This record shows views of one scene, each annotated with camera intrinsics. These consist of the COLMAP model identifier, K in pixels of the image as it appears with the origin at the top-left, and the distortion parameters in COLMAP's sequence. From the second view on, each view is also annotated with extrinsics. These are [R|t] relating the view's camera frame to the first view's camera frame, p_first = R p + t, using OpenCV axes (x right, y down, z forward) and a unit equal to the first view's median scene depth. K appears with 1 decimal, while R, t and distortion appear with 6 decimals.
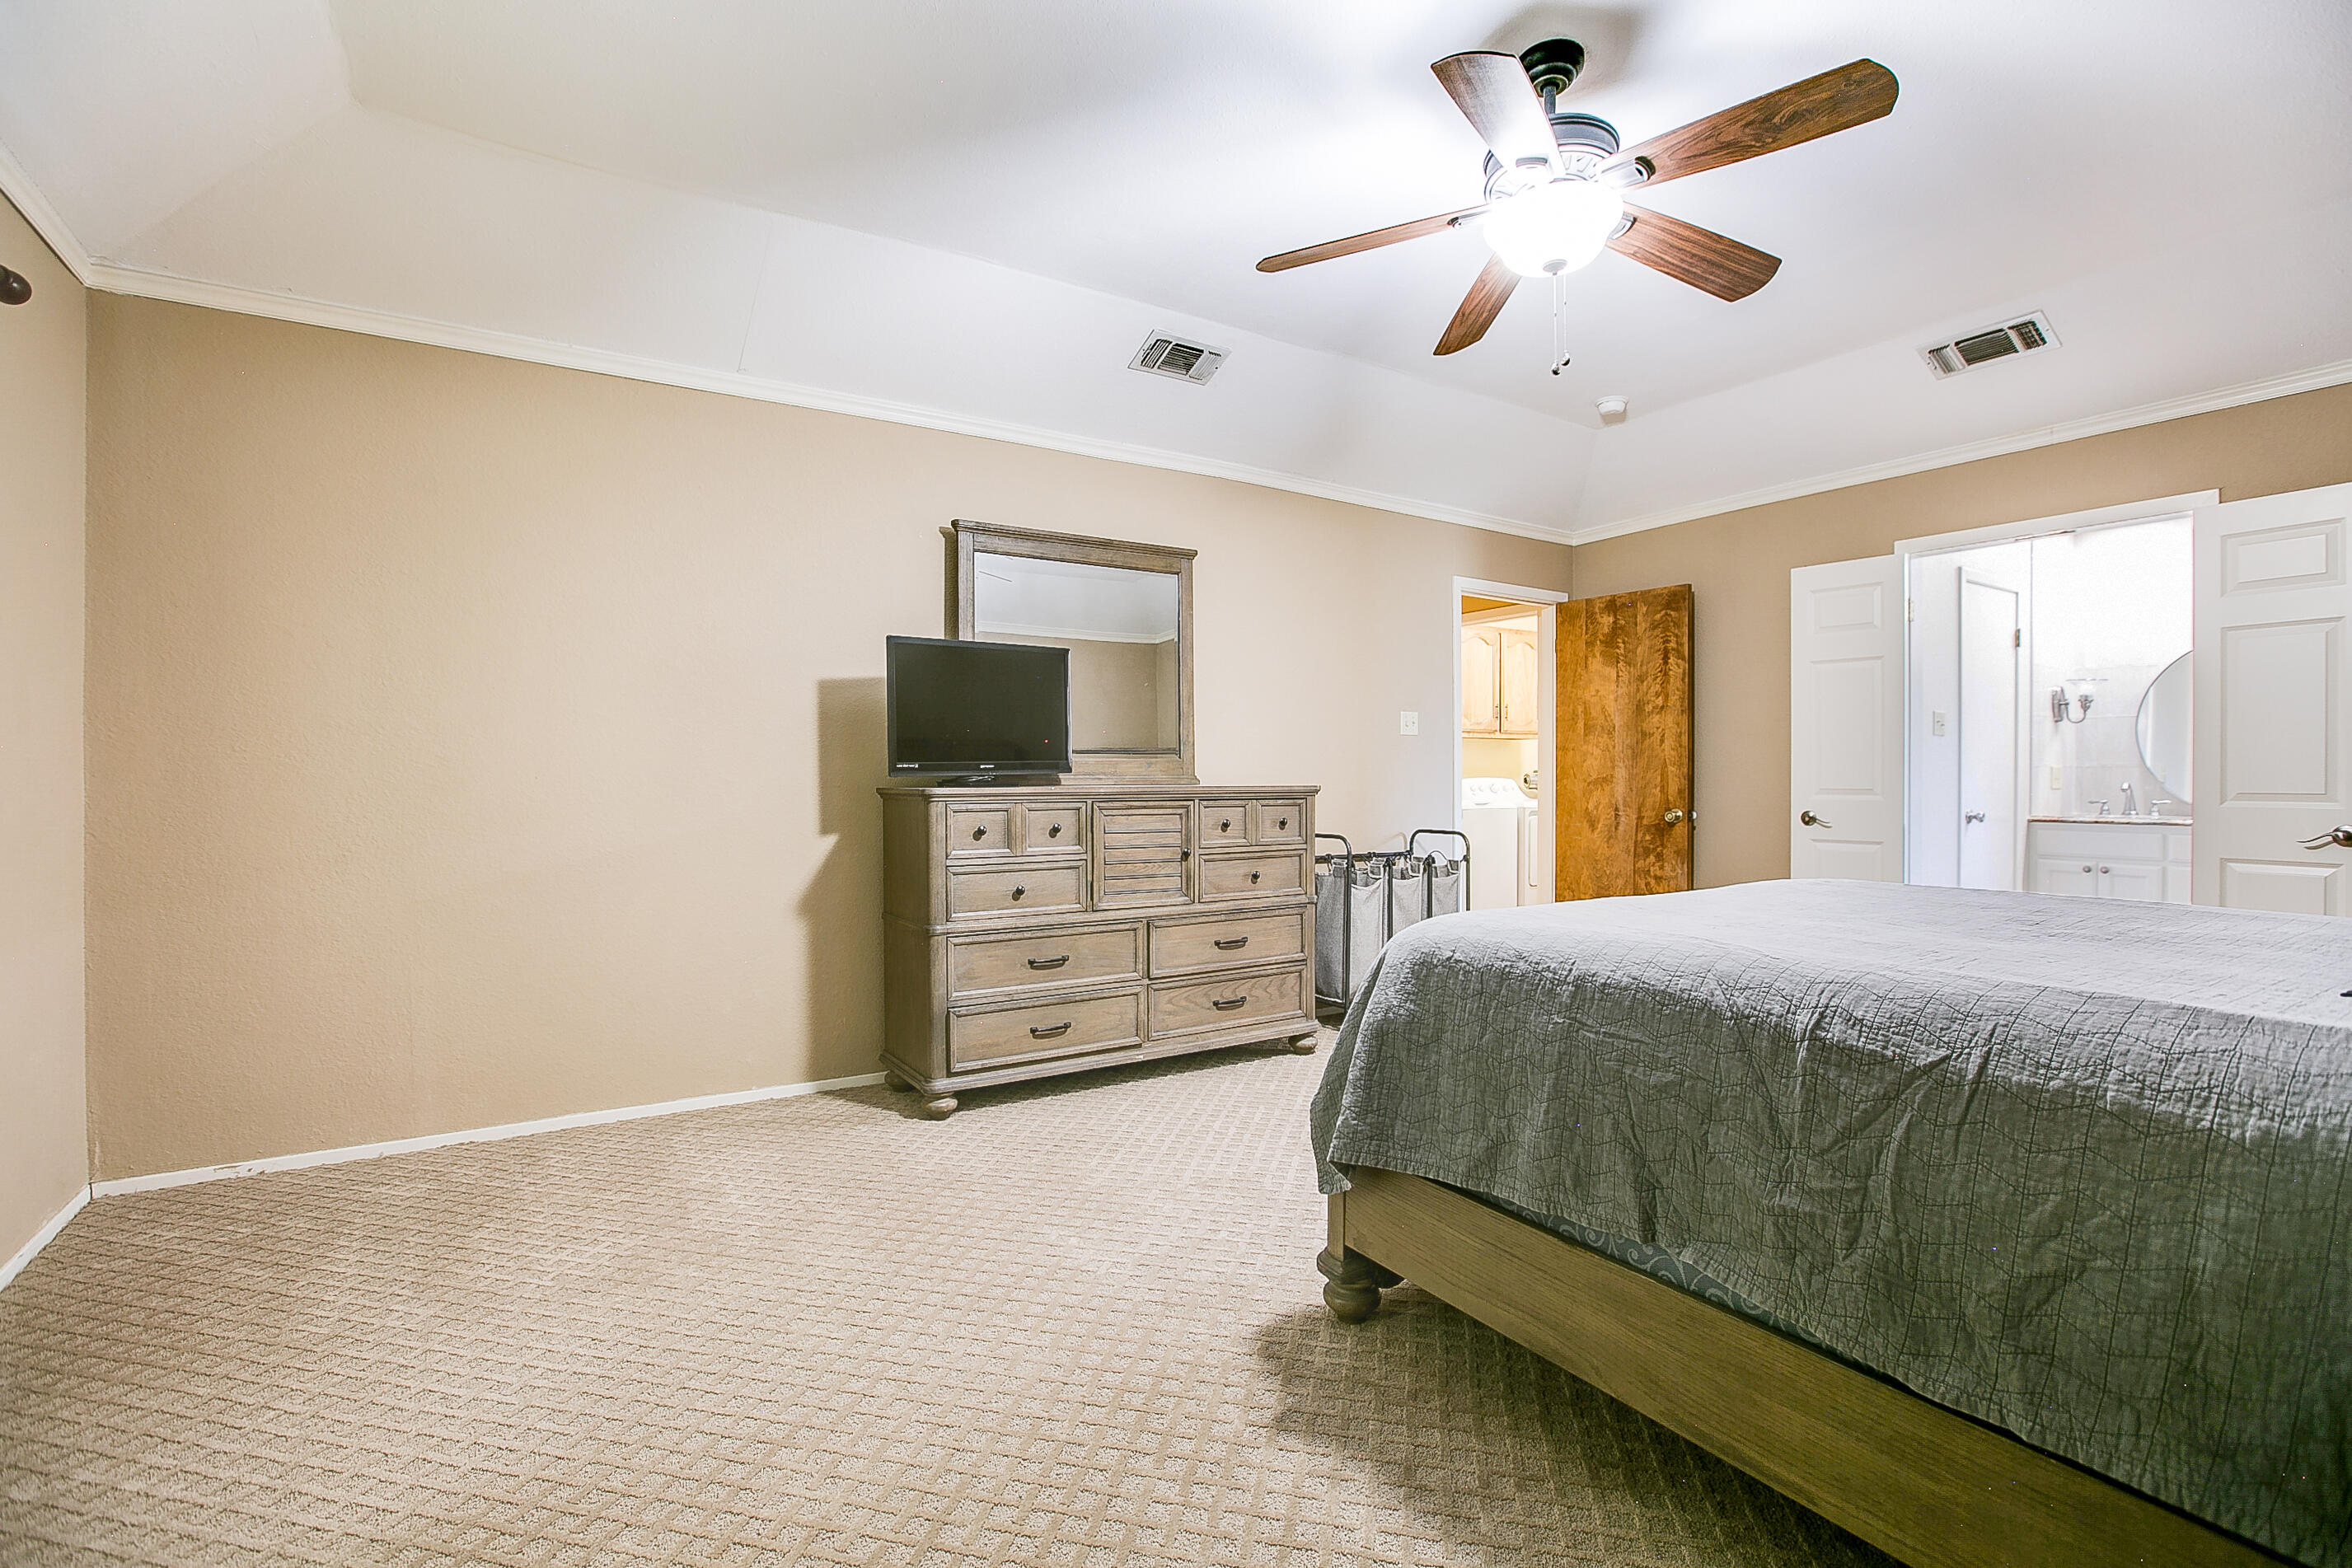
lens RADIAL K [[1077.0, 0, 1178.6], [0, 1077.0, 780.0], [0, 0, 1]] dist [-0.028227, 0.000395]
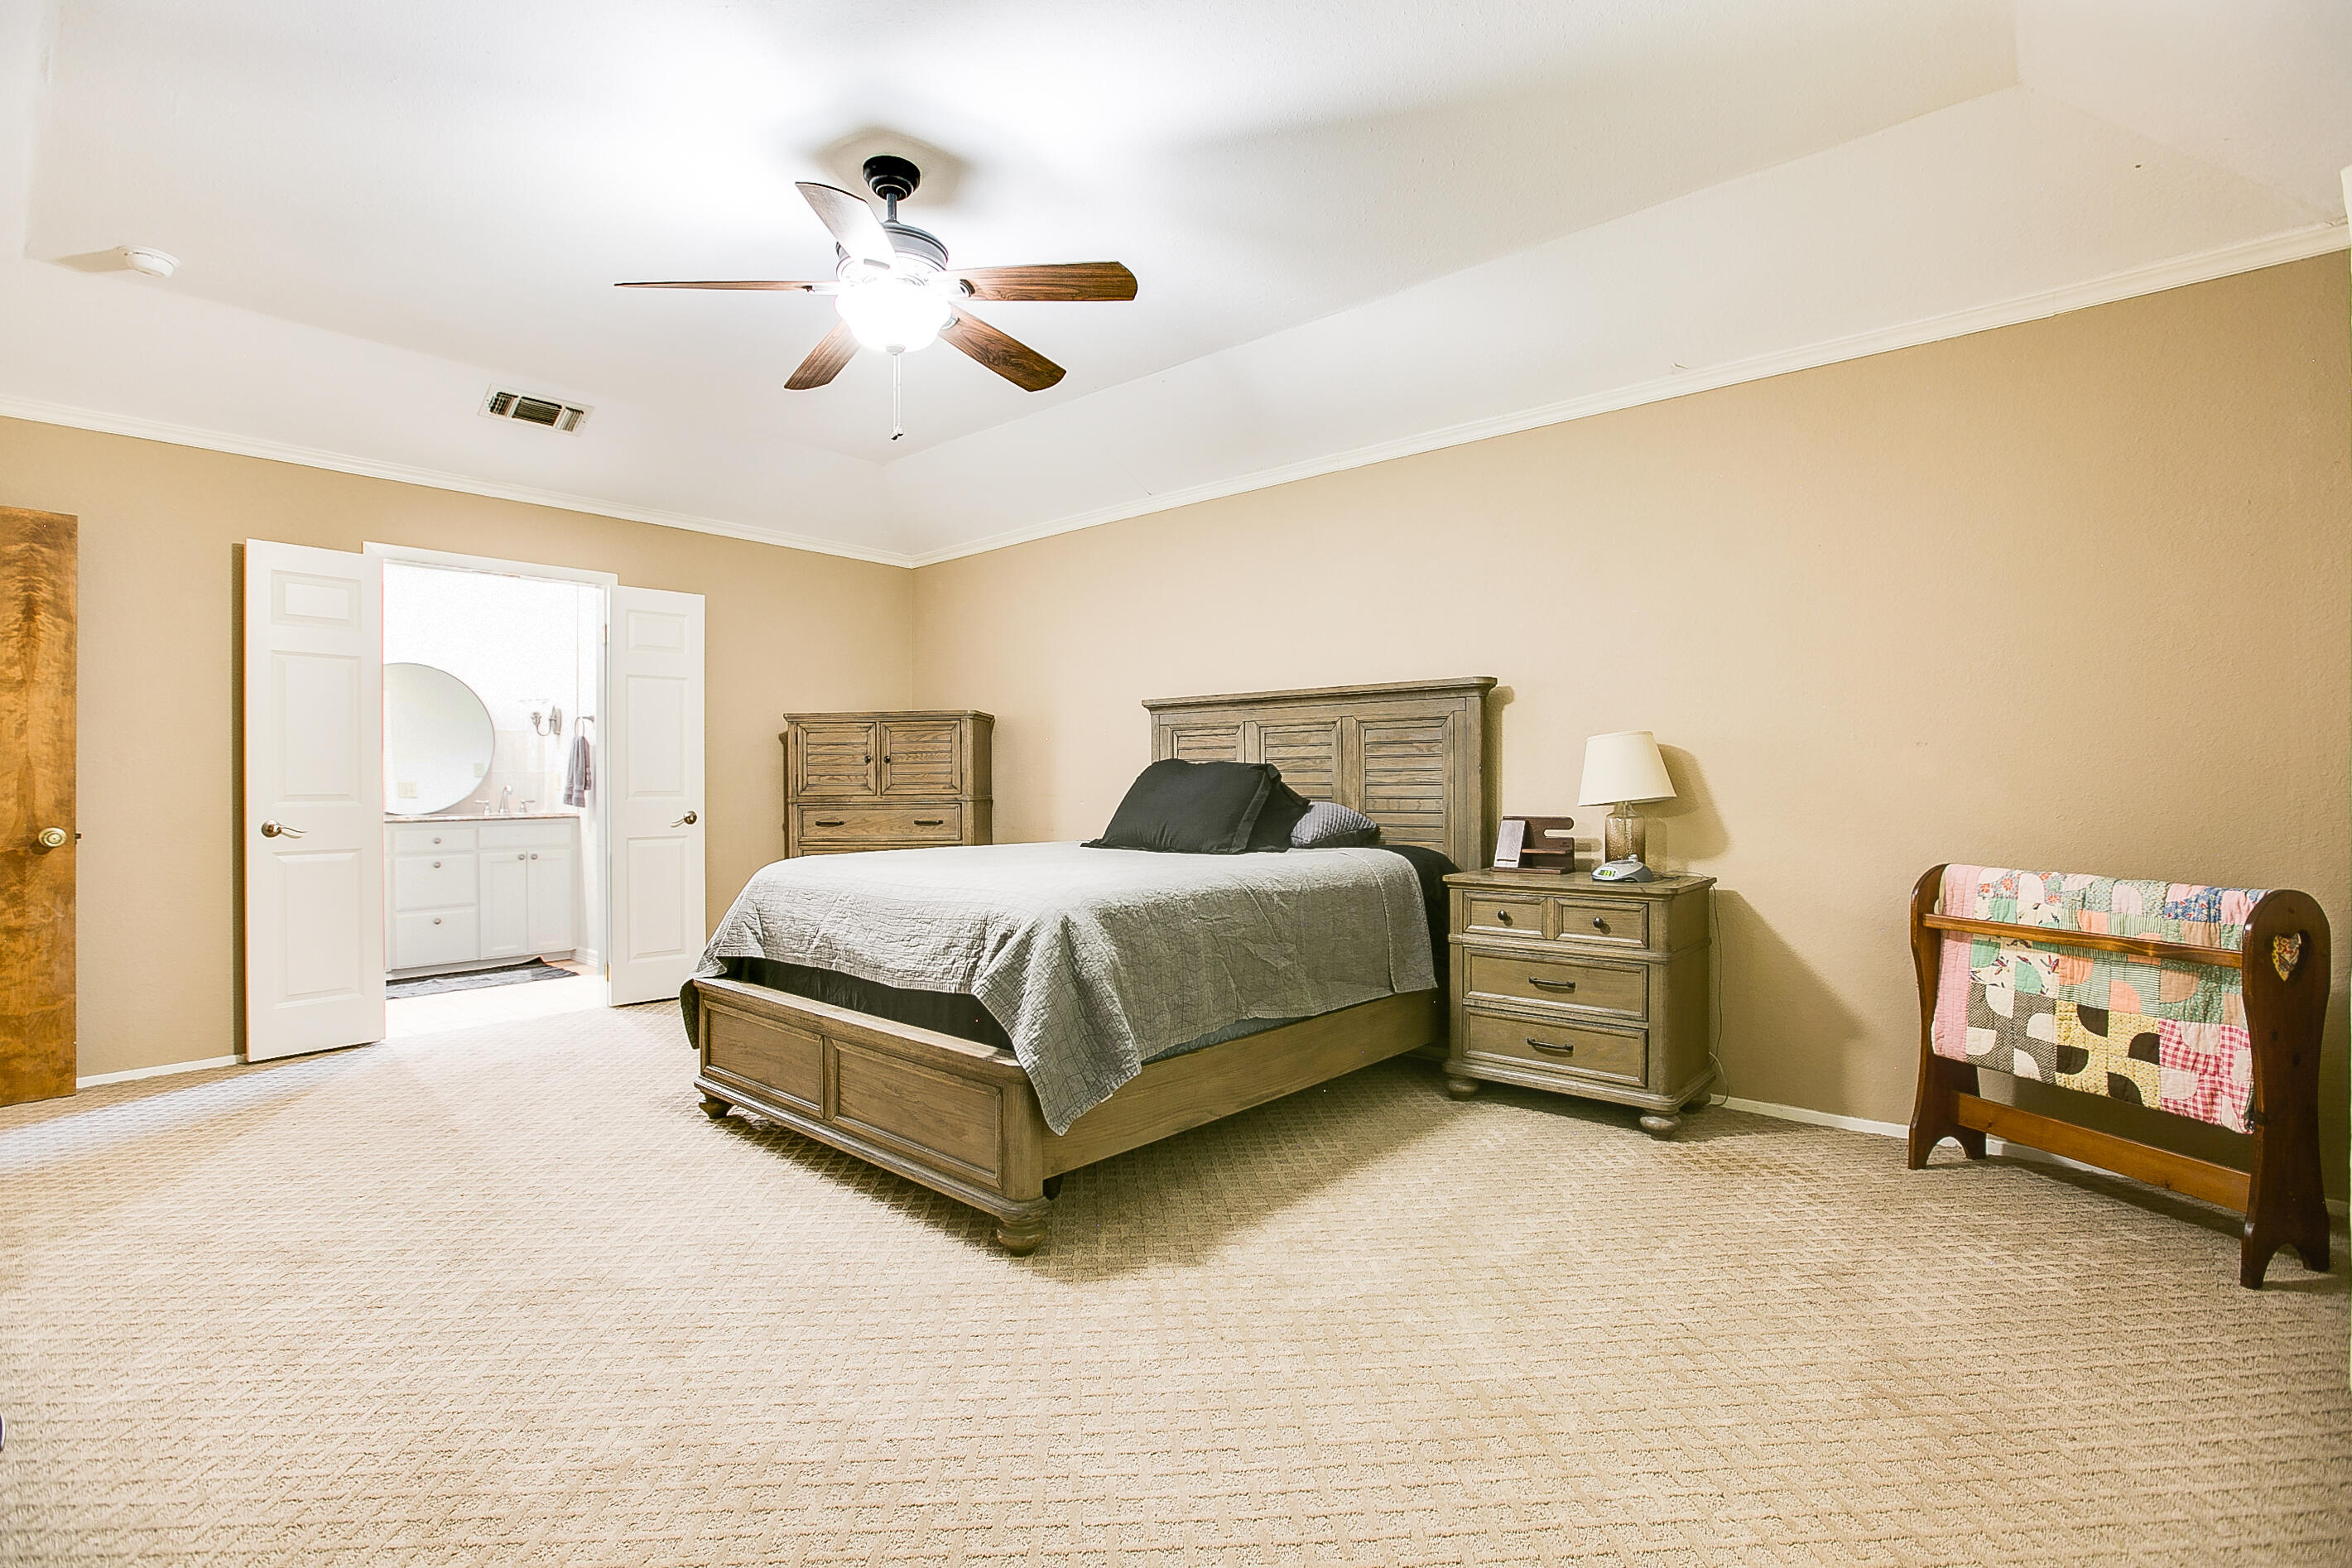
lens RADIAL K [[1089.8, 0, 1167.2], [0, 1089.8, 780.2], [0, 0, 1]] dist [-0.026272, 0.000180]
pose [[-0.276841, 0.000848, 0.960916, -0.457918], [0.006974, 0.999975, 0.001127, -0.000231], [-0.960891, 0.007013, -0.276840, 0.536938]]
